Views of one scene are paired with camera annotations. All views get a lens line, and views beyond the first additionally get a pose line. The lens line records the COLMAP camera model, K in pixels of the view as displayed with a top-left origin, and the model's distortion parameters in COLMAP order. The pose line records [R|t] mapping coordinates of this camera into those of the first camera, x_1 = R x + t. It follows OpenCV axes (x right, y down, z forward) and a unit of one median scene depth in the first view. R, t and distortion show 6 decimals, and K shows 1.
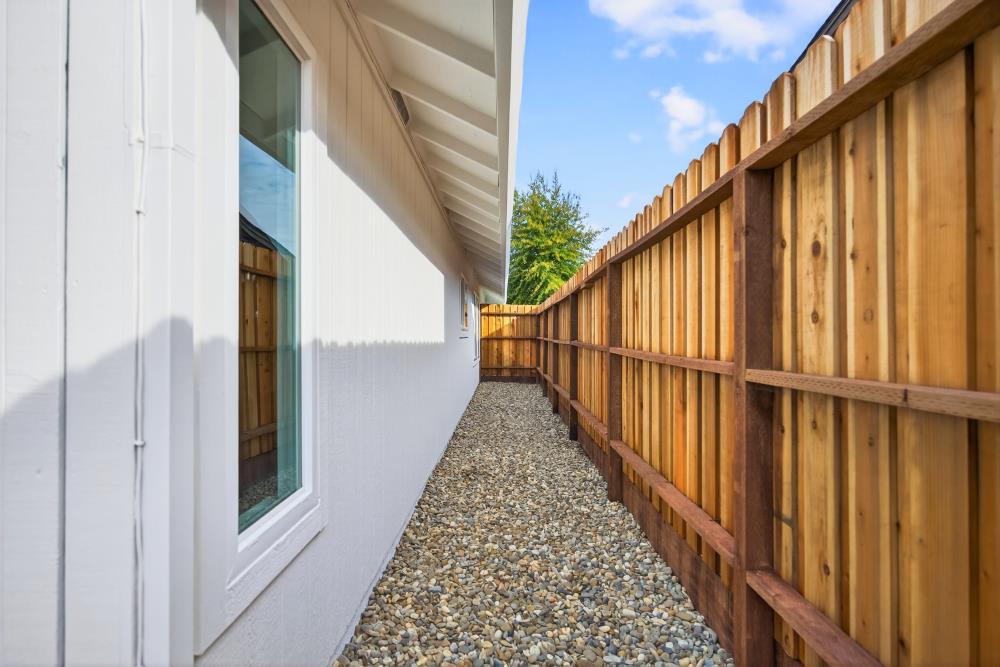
lens RADIAL K [[391.8, 0, 500.5], [0, 391.8, 338.7], [0, 0, 1]] dist [-0.009518, 0.001322]
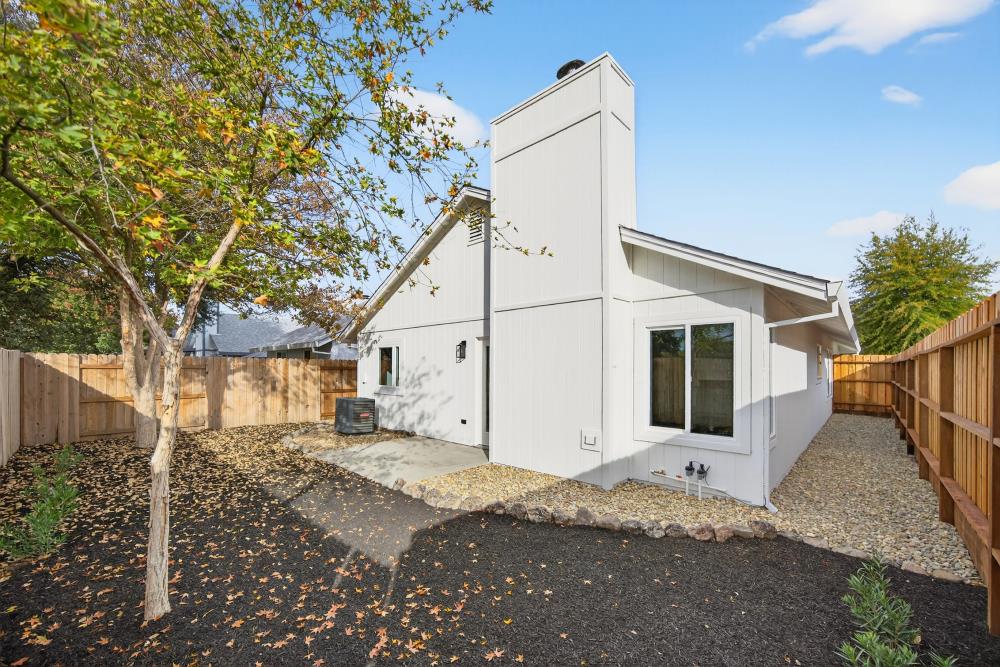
lens RADIAL K [[391.8, 0, 497.9], [0, 391.8, 364.5], [0, 0, 1]] dist [-0.009518, 0.001322]
pose [[0.720849, -0.001720, -0.693090, 0.043803], [0.006666, 0.999968, 0.004451, -0.067072], [0.693060, -0.007829, 0.720837, -0.725477]]
